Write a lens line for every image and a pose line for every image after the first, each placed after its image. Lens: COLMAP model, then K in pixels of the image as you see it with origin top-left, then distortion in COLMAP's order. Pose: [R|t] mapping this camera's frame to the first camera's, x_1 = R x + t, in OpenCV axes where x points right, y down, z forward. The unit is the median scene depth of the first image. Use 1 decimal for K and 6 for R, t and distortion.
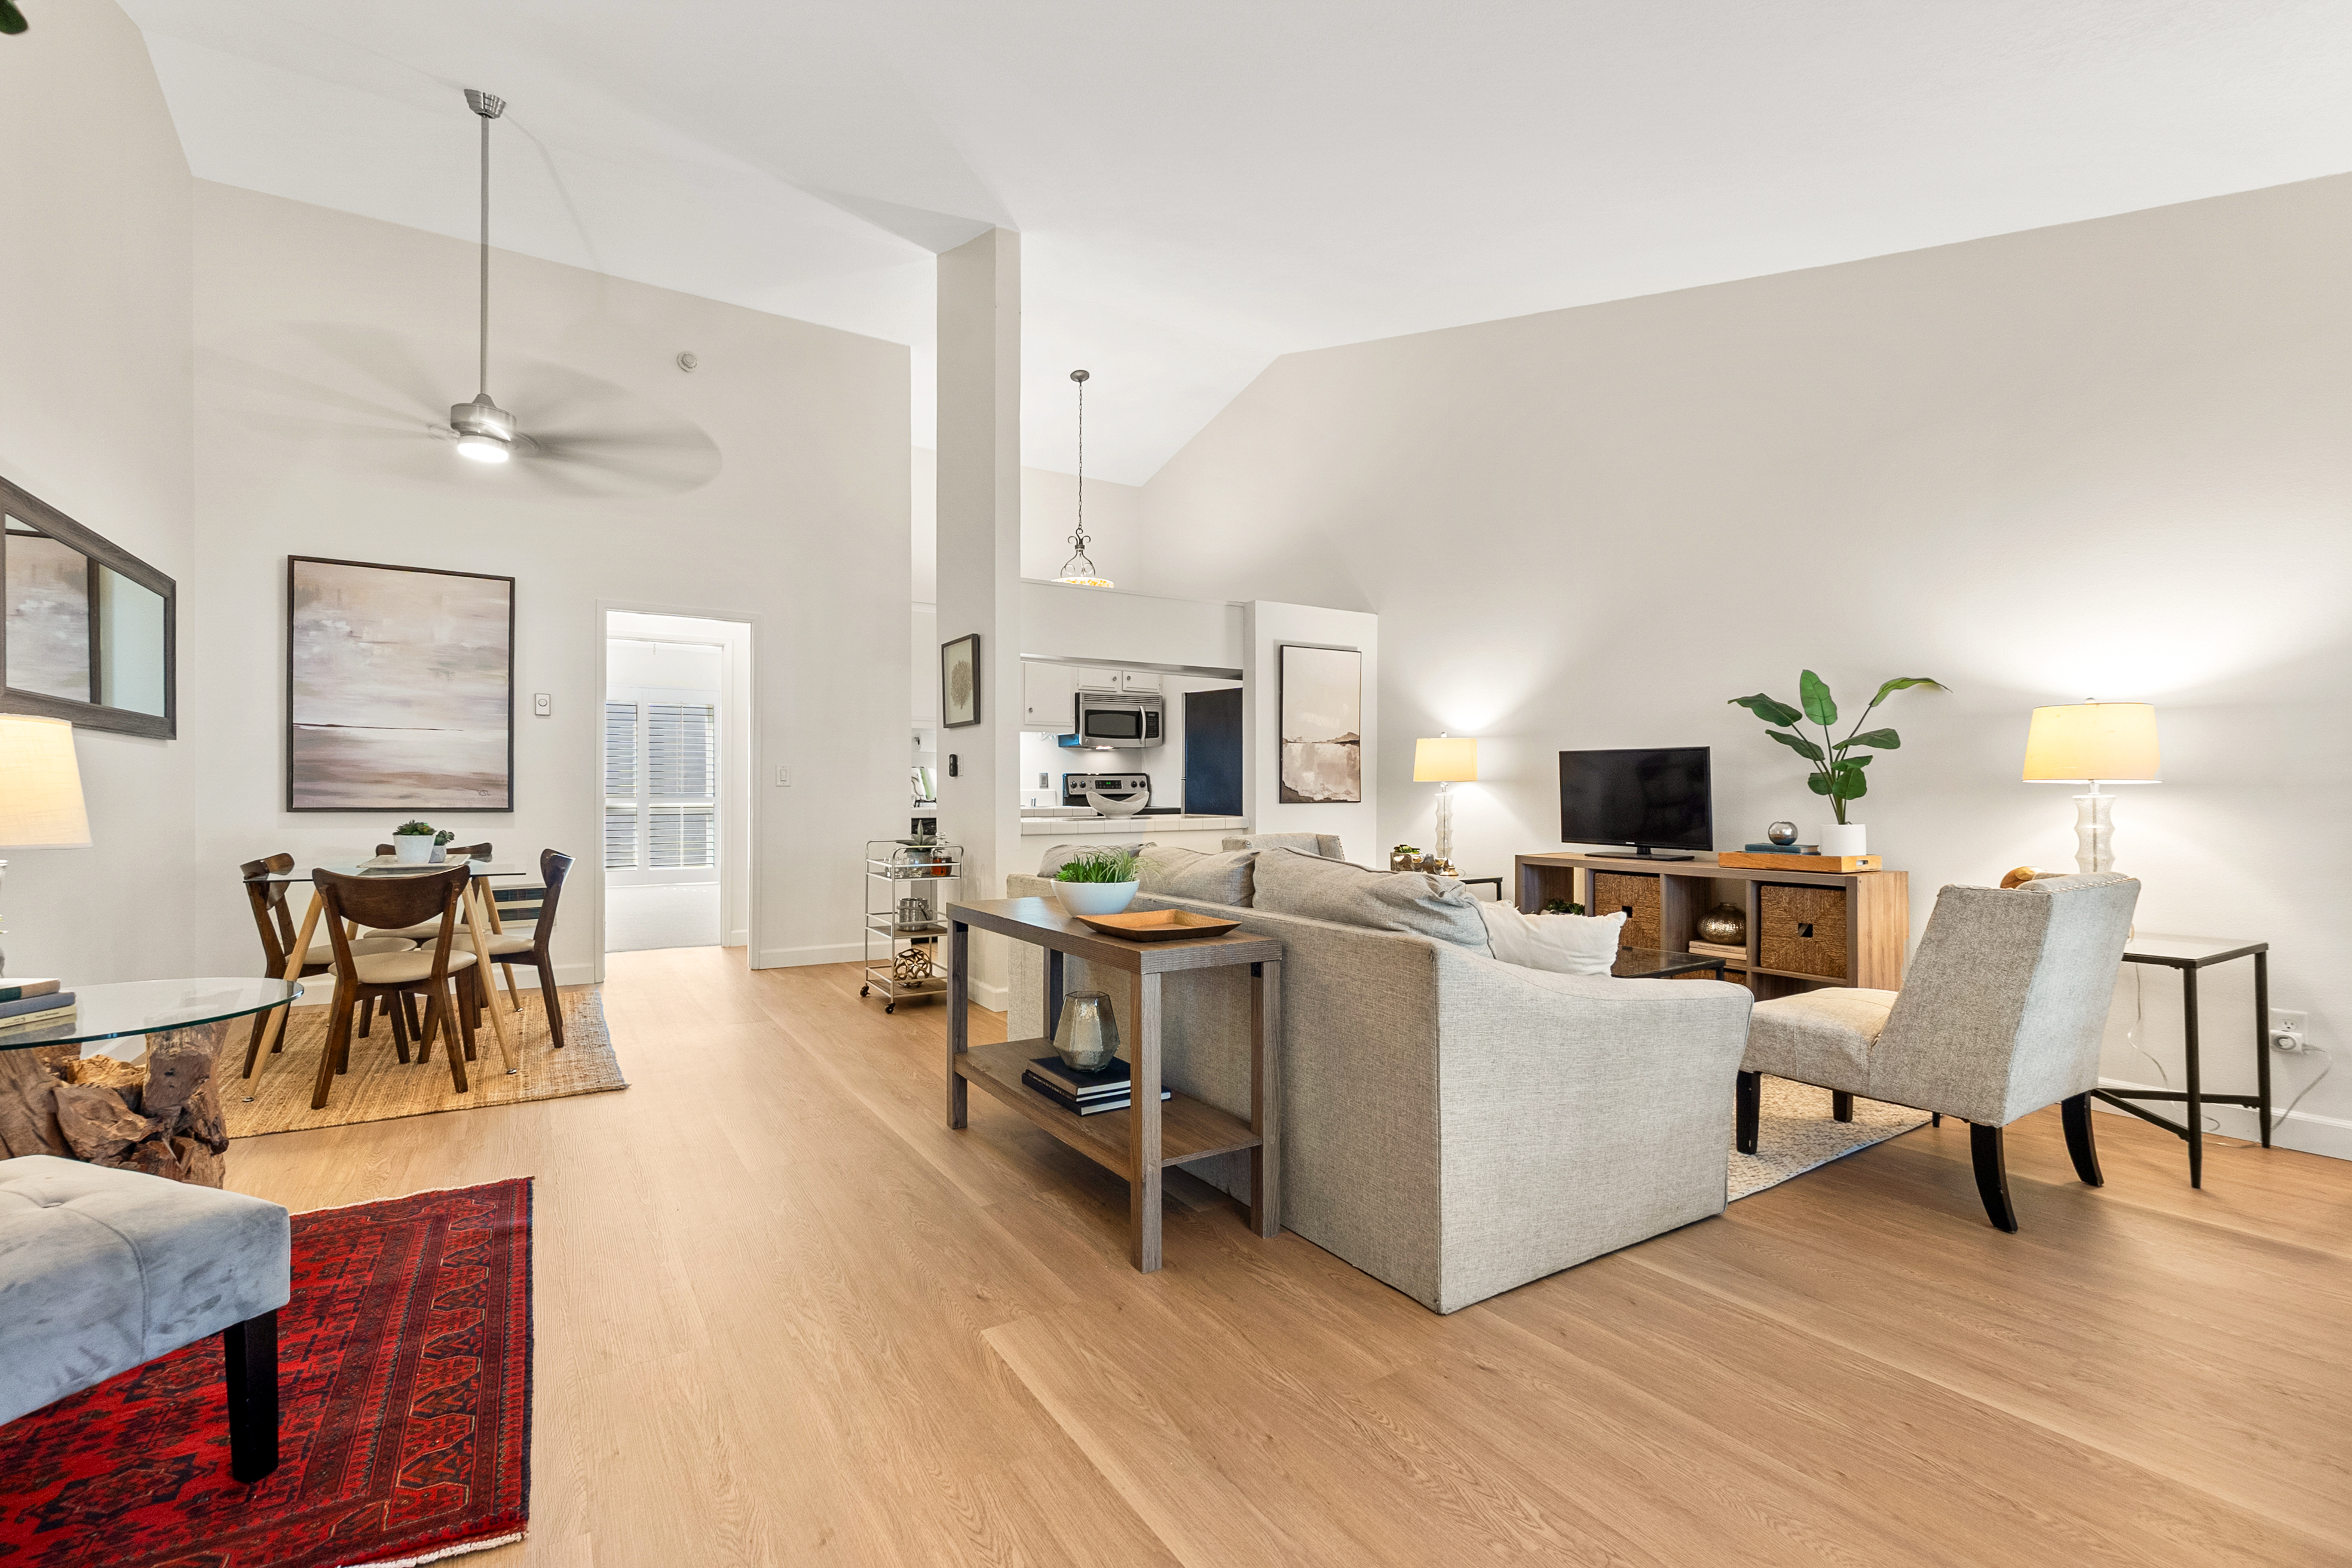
lens RADIAL K [[1018.8, 0, 1155.7], [0, 1018.8, 796.7], [0, 0, 1]] dist [-0.004315, 0.000578]
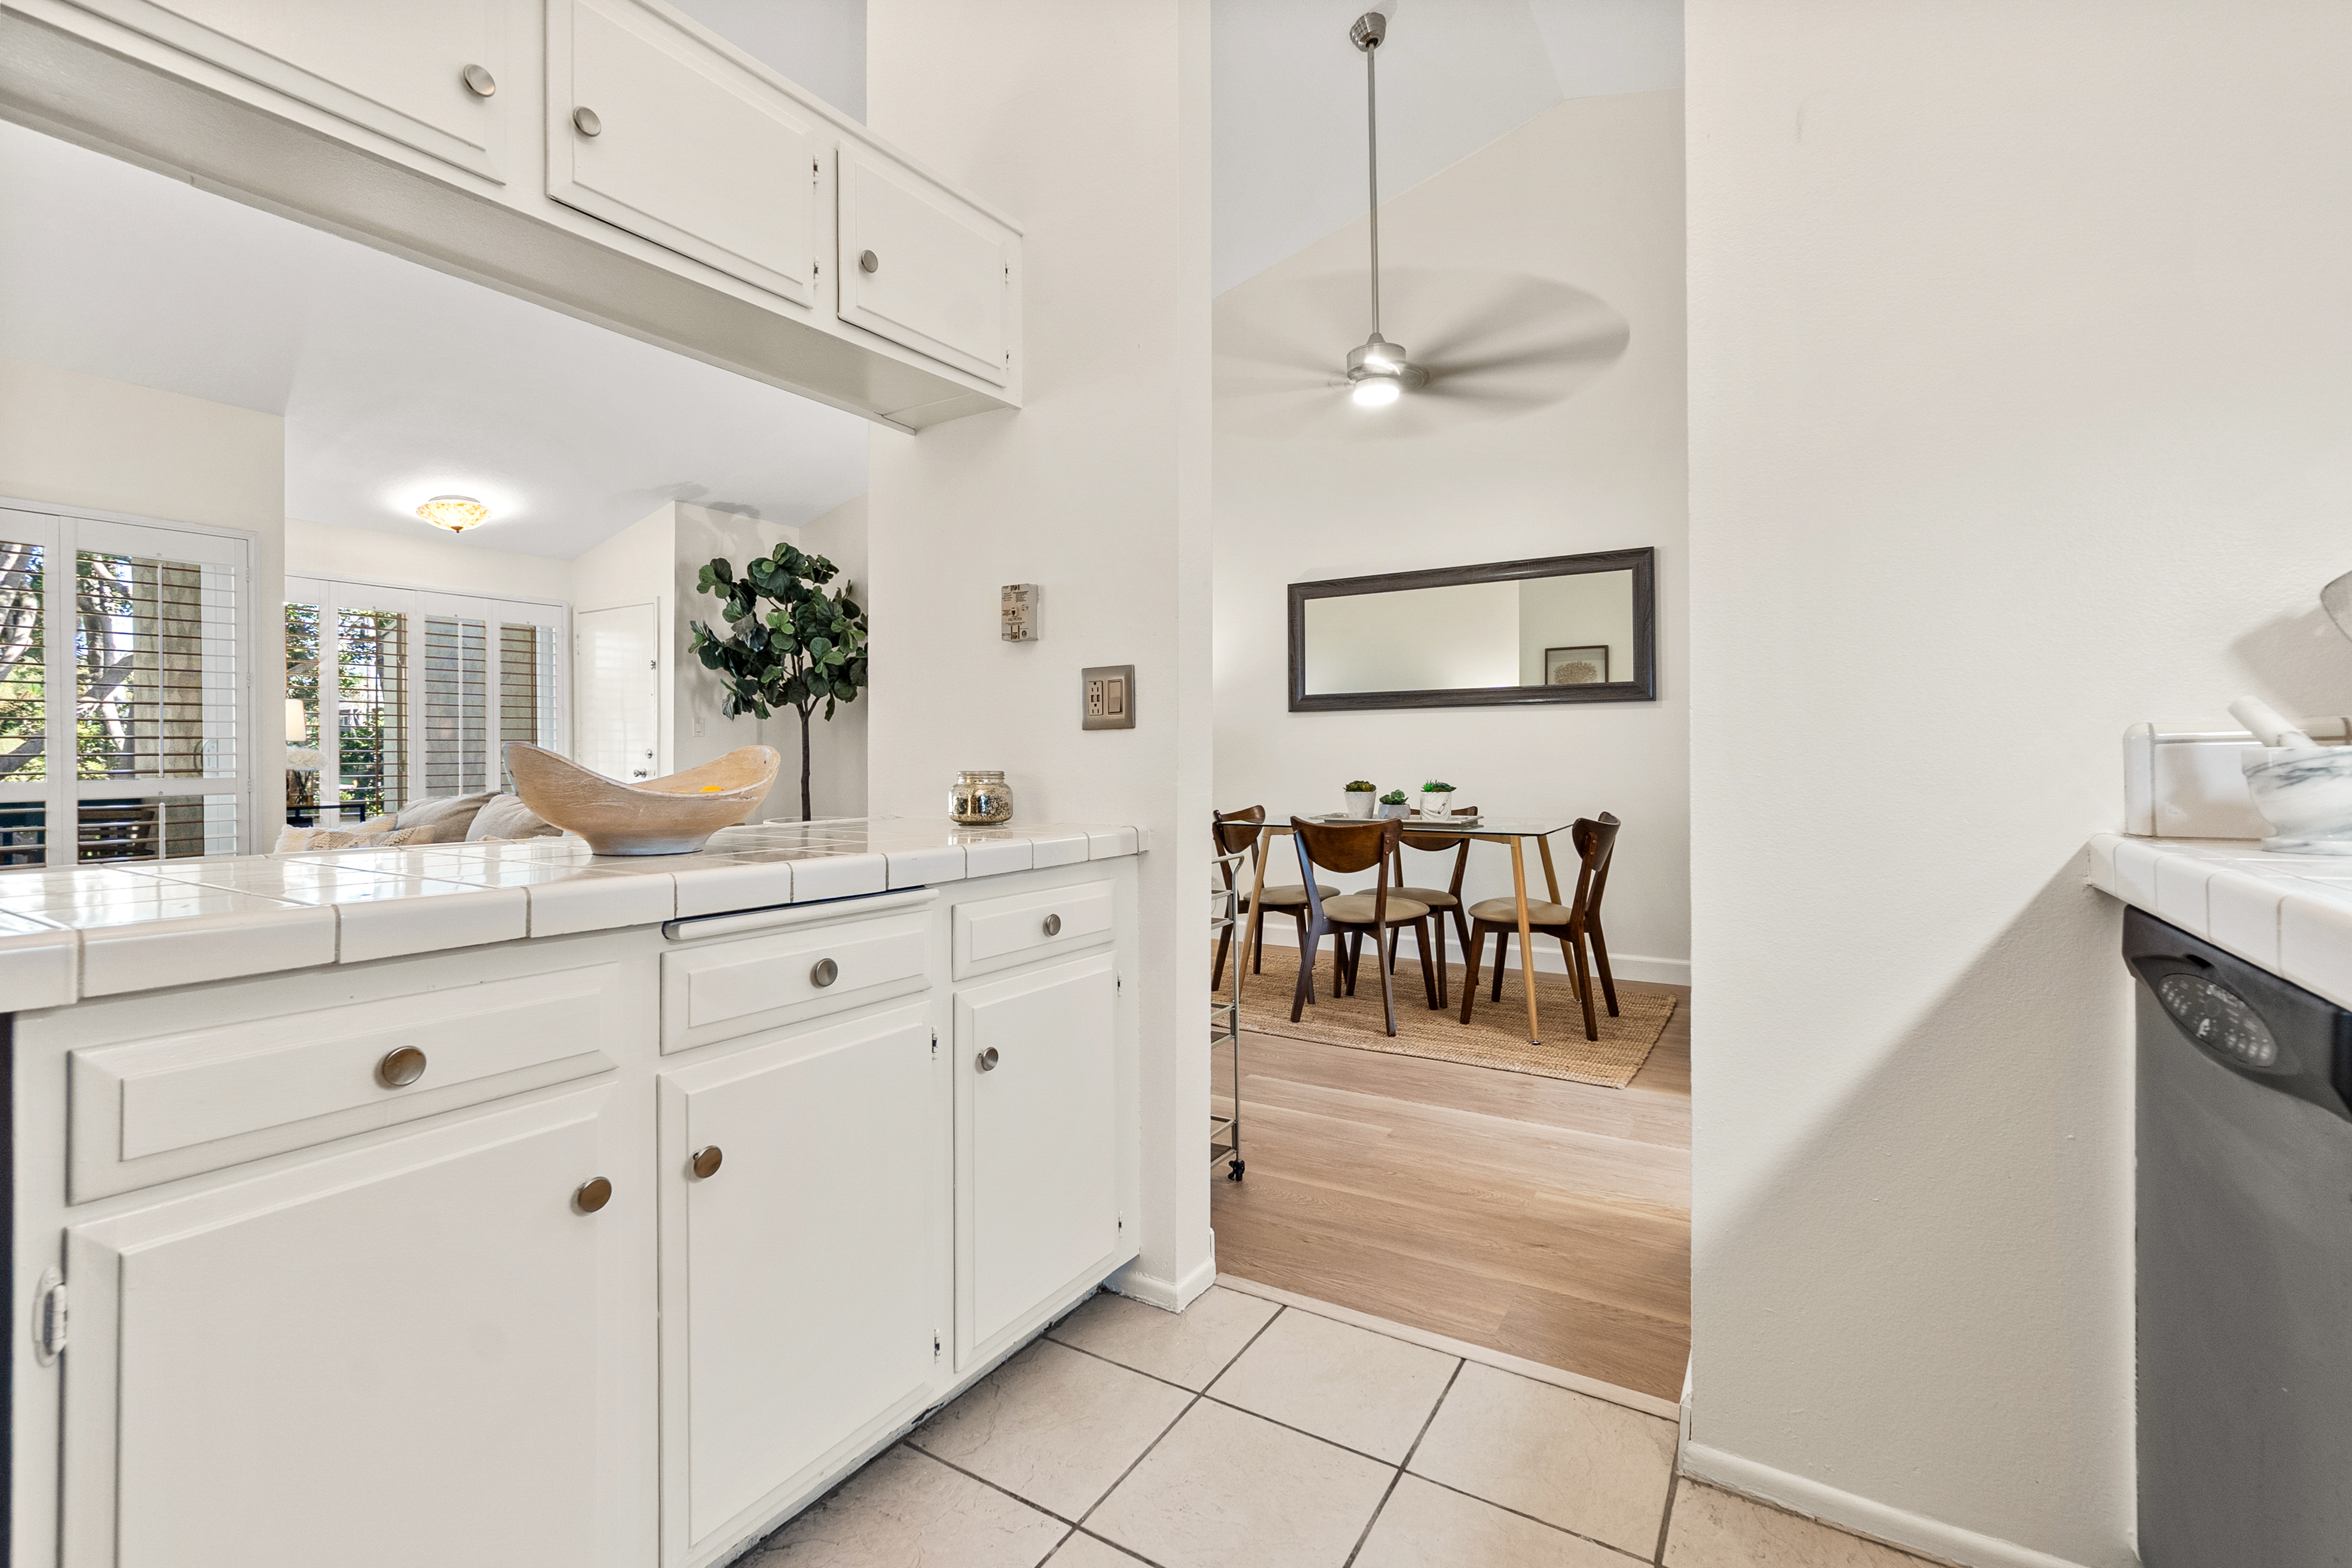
lens RADIAL K [[1019.9, 0, 1152.1], [0, 1019.9, 751.1], [0, 0, 1]] dist [-0.001452, -0.000311]
pose [[-0.899924, -0.000659, -0.436046, -0.055469], [-0.000704, 1.000000, -0.000058, -0.003930], [0.436046, 0.000255, -0.899924, 1.771286]]
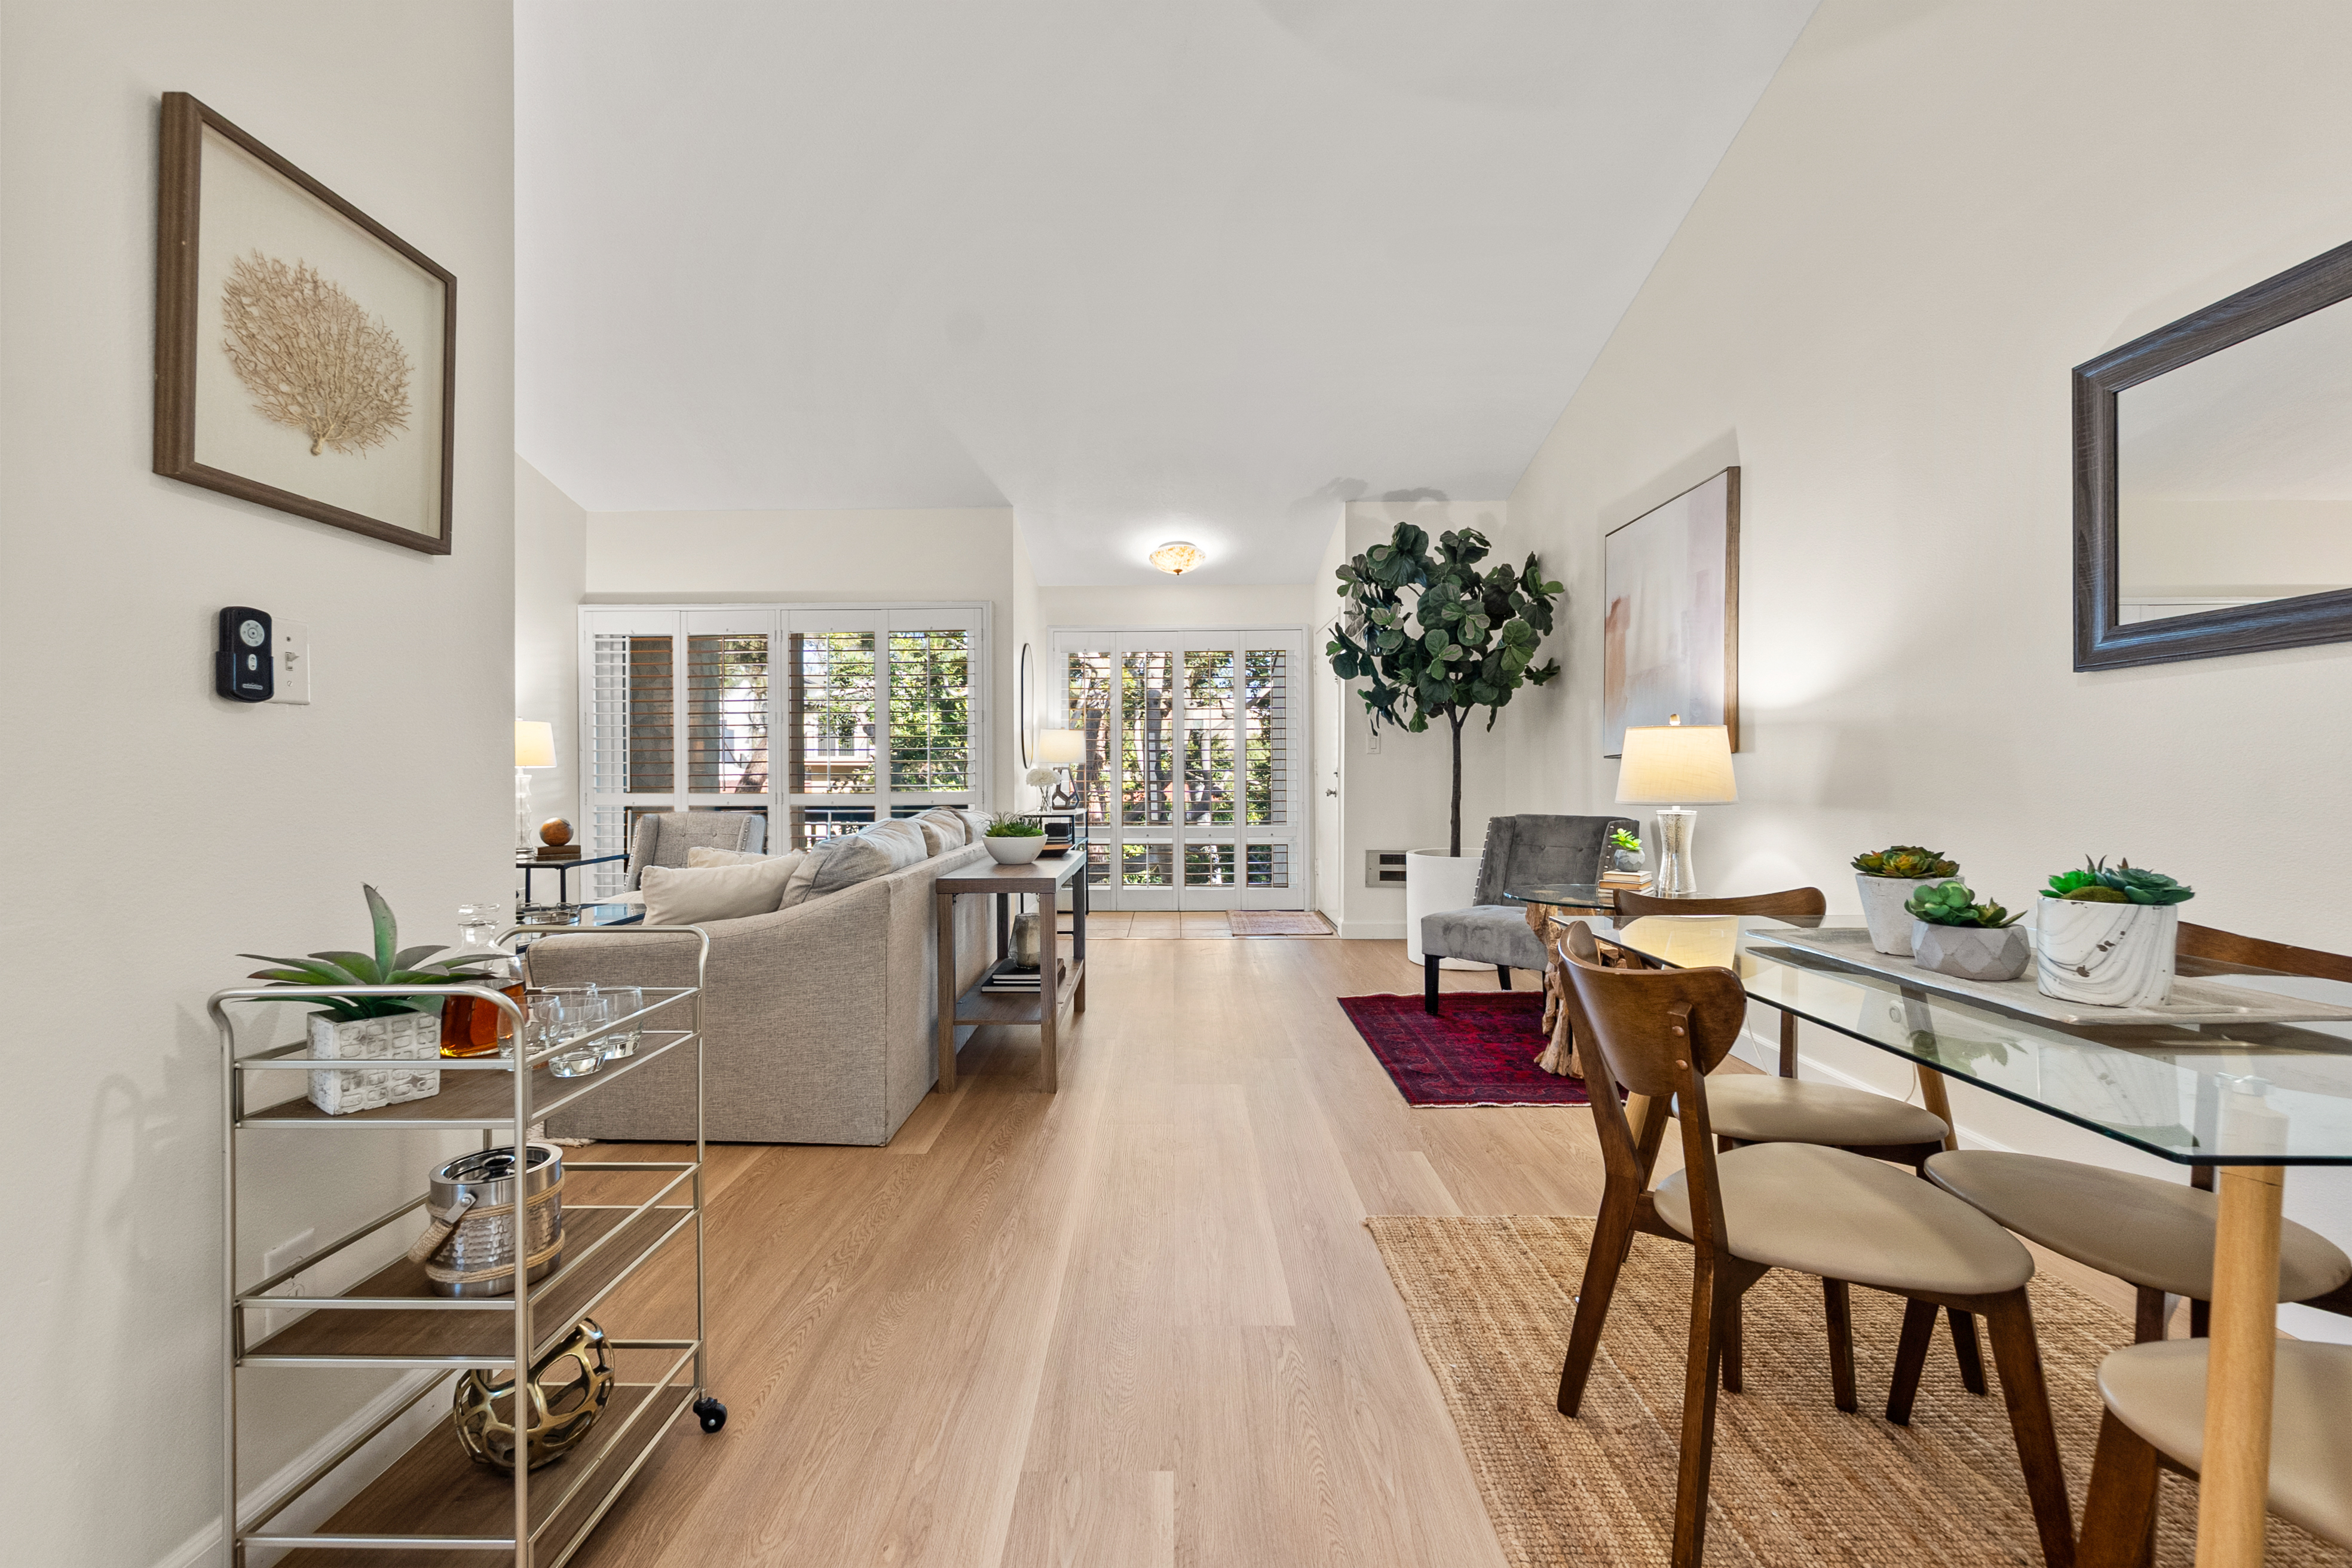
lens RADIAL K [[1011.5, 0, 1162.6], [0, 1011.5, 775.1], [0, 0, 1]] dist [-0.002672, 0.000122]
pose [[-0.841496, -0.000134, 0.540263, -0.659058], [0.002660, 0.999987, 0.004393, -0.002725], [-0.540257, 0.005134, -0.841485, 1.397779]]
